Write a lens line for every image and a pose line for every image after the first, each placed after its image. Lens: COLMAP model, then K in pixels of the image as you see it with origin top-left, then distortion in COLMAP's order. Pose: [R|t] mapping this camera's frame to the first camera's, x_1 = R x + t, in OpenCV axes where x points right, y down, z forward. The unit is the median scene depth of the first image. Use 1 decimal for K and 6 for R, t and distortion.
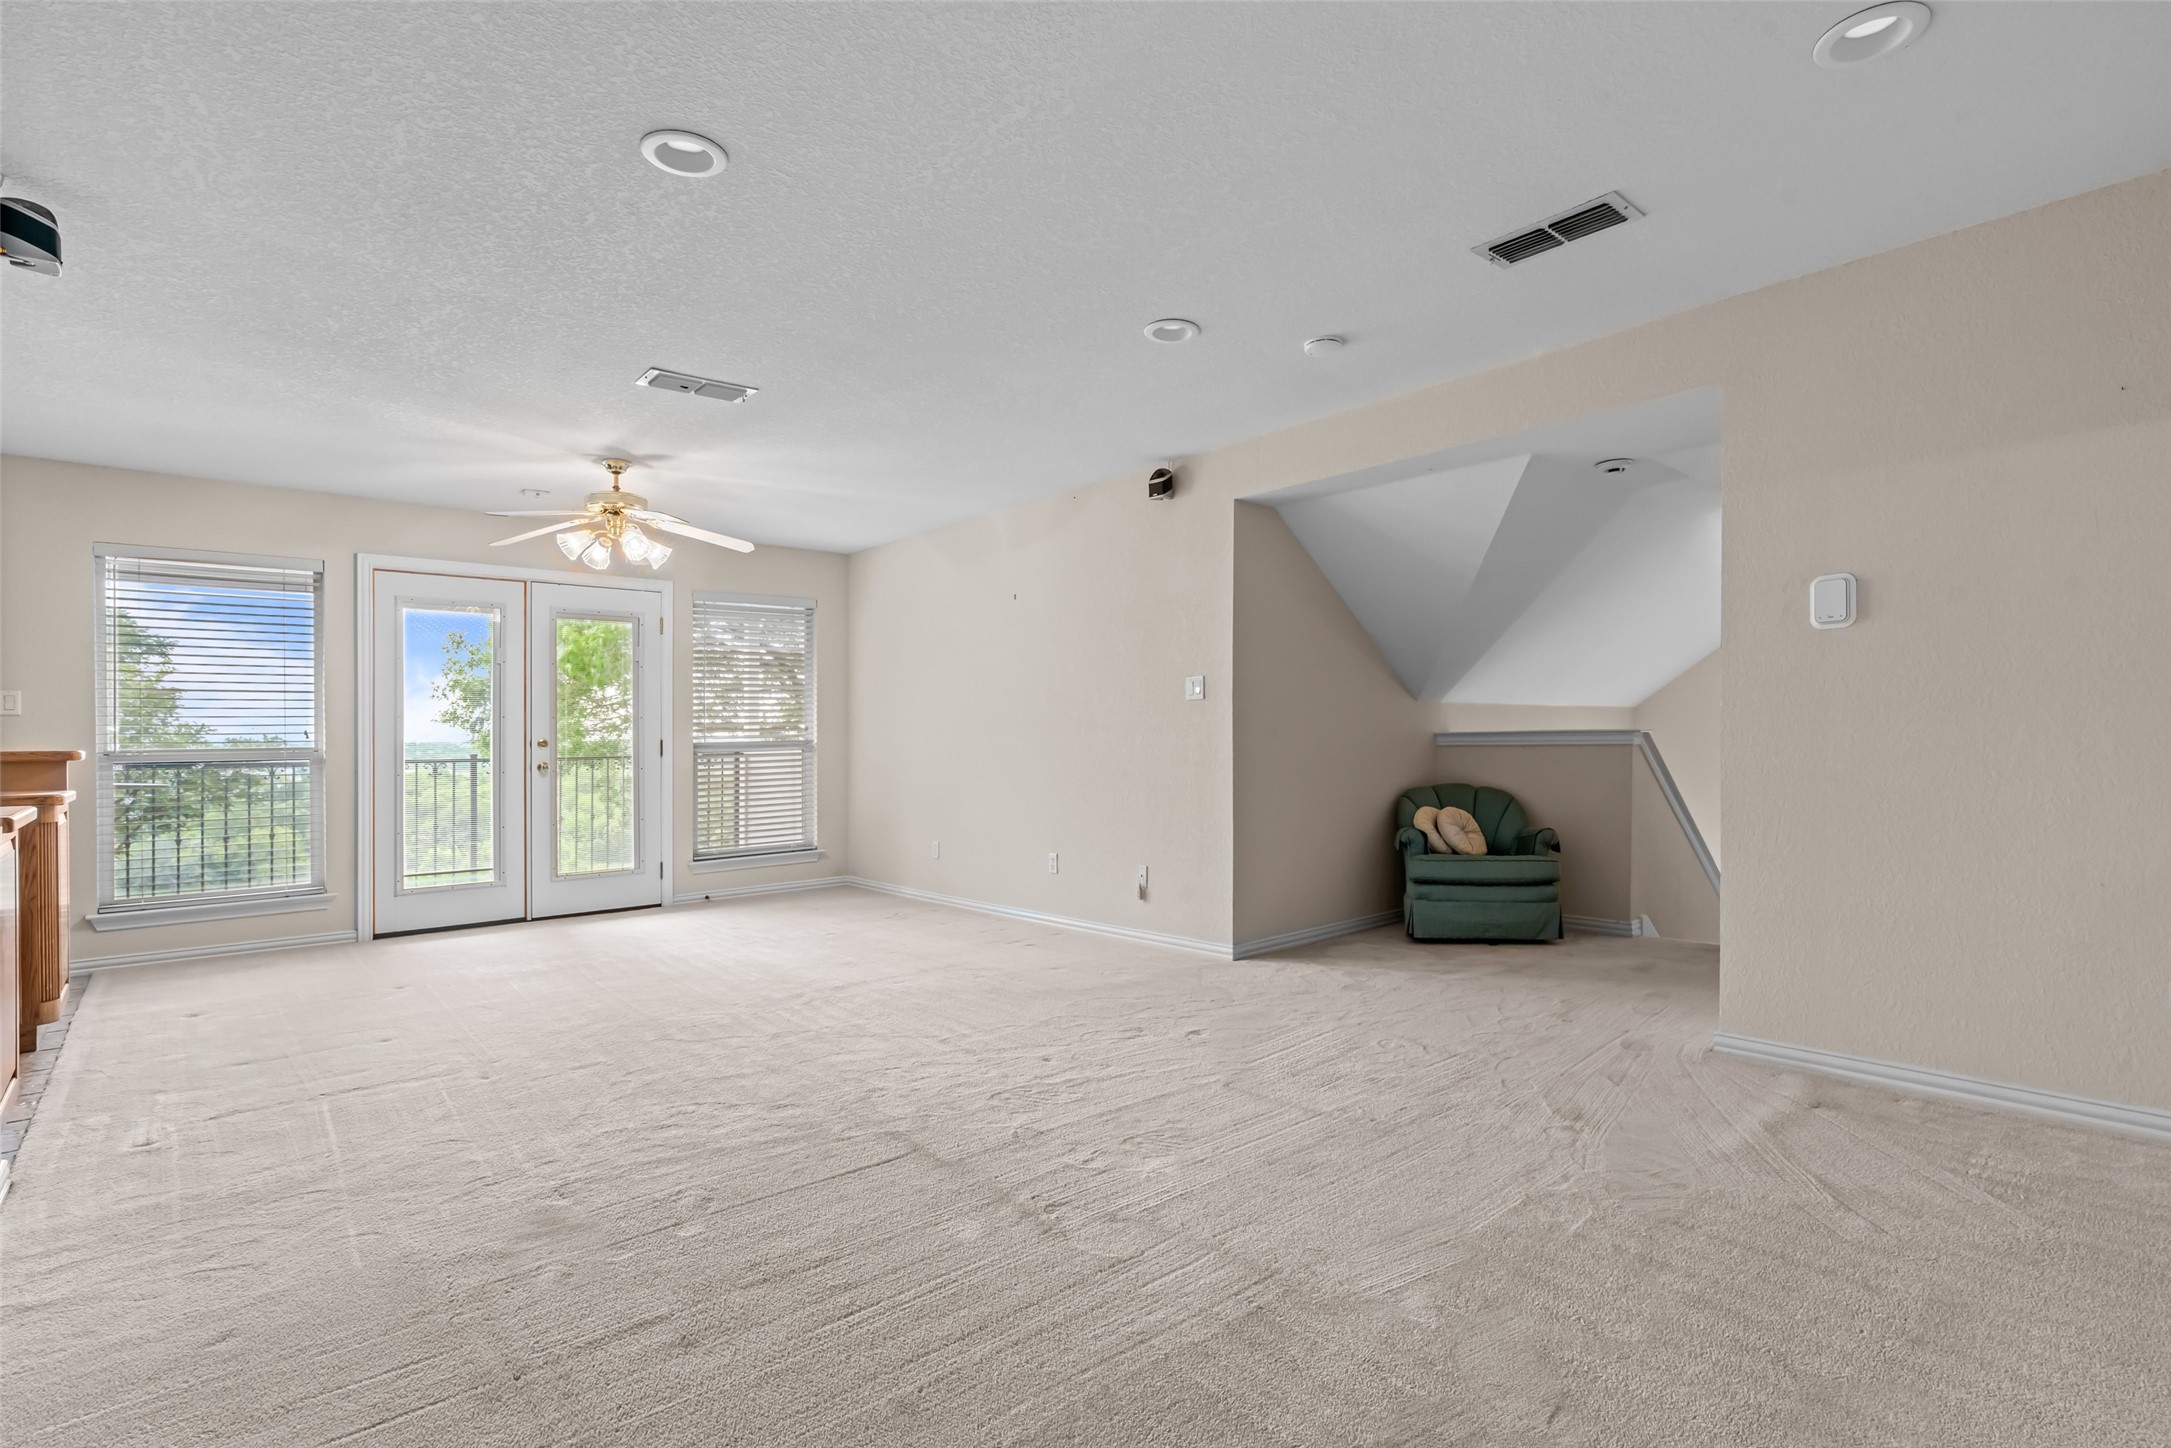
lens RADIAL K [[1076.0, 0, 1123.0], [0, 1076.0, 725.8], [0, 0, 1]] dist [-0.002988, 0.001897]
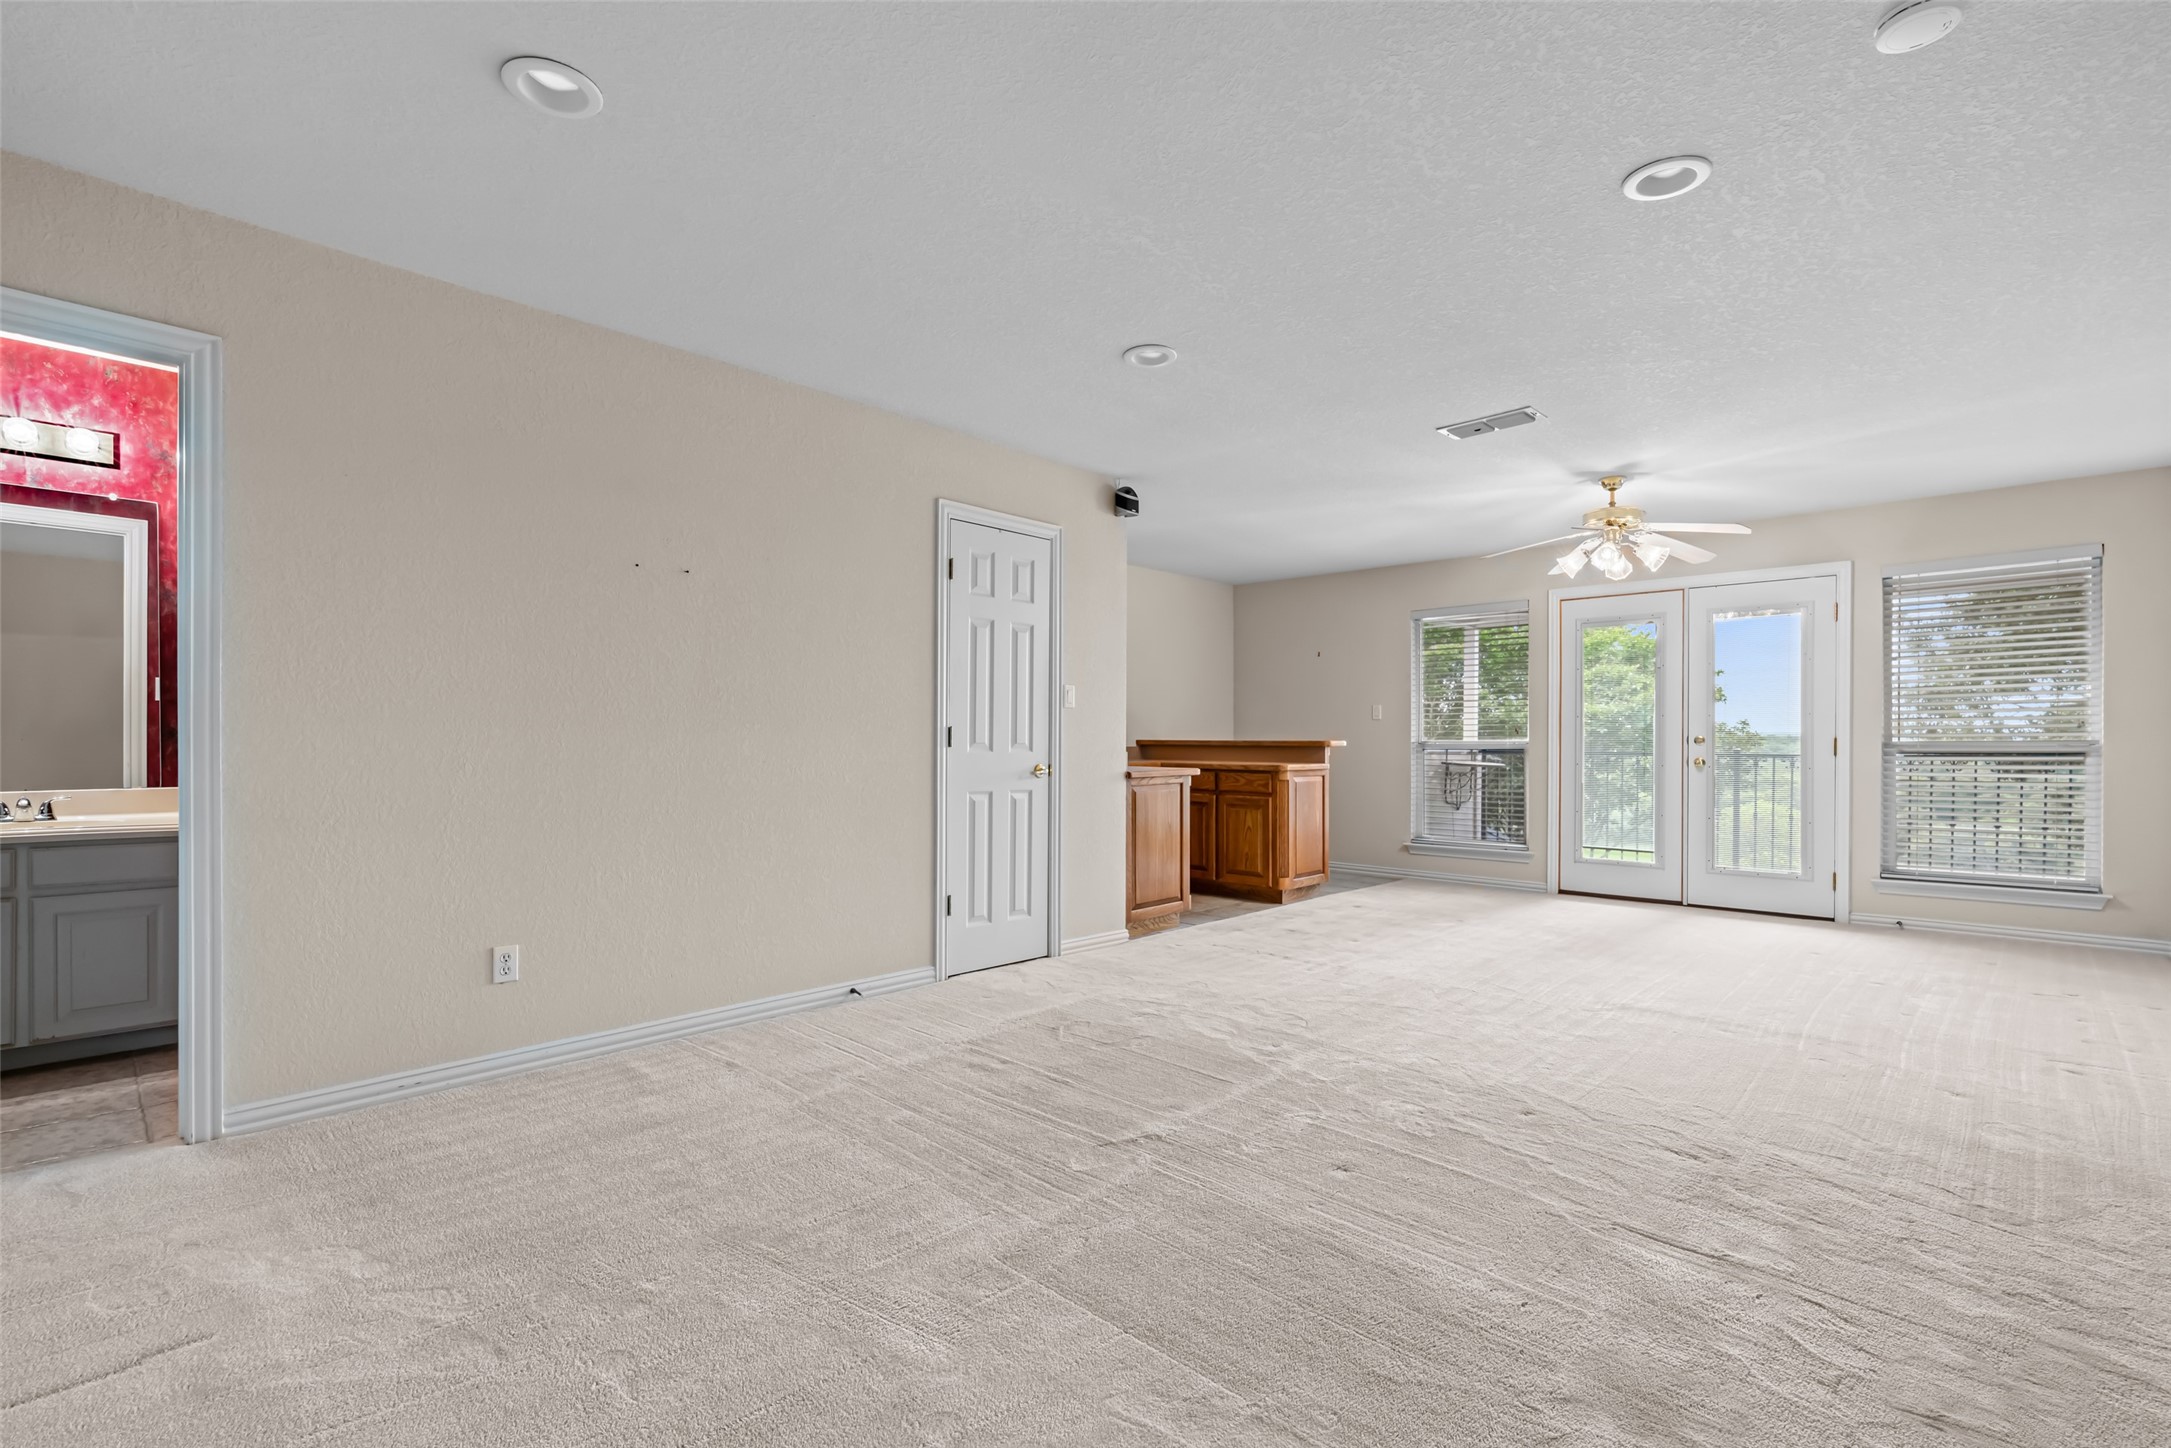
lens RADIAL K [[996.5, 0, 1083.7], [0, 996.5, 728.9], [0, 0, 1]] dist [-0.010914, 0.004397]
pose [[0.065039, 0.001648, -0.997881, 0.420915], [0.009201, 0.999955, 0.002251, -0.003035], [0.997840, -0.009328, 0.065021, 0.354932]]
